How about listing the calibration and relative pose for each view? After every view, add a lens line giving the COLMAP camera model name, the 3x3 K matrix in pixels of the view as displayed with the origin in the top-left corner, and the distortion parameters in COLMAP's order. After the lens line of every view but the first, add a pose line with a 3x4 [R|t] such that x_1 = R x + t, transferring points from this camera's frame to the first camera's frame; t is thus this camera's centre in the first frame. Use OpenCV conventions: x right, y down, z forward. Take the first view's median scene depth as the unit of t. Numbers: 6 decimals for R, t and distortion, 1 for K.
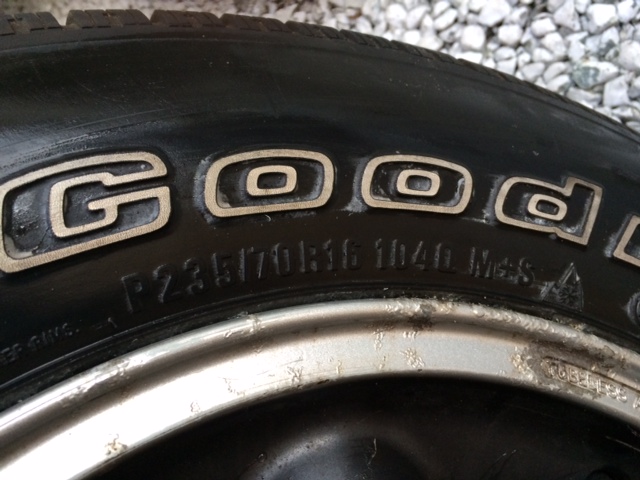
lens RADIAL K [[559.1, 0, 320.0], [0, 559.1, 240.0], [0, 0, 1]] dist [0.000617, -0.000369]
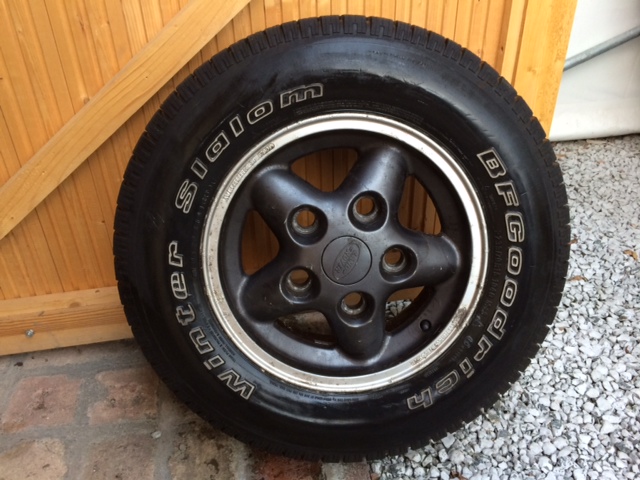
lens RADIAL K [[557.3, 0, 320.0], [0, 557.3, 240.0], [0, 0, 1]] dist [0.093275, -0.000221]
pose [[-0.269287, 0.950651, -0.154103, 0.843909], [-0.904935, -0.195025, 0.378231, -0.341982], [0.329511, 0.241306, 0.912795, -3.647962]]
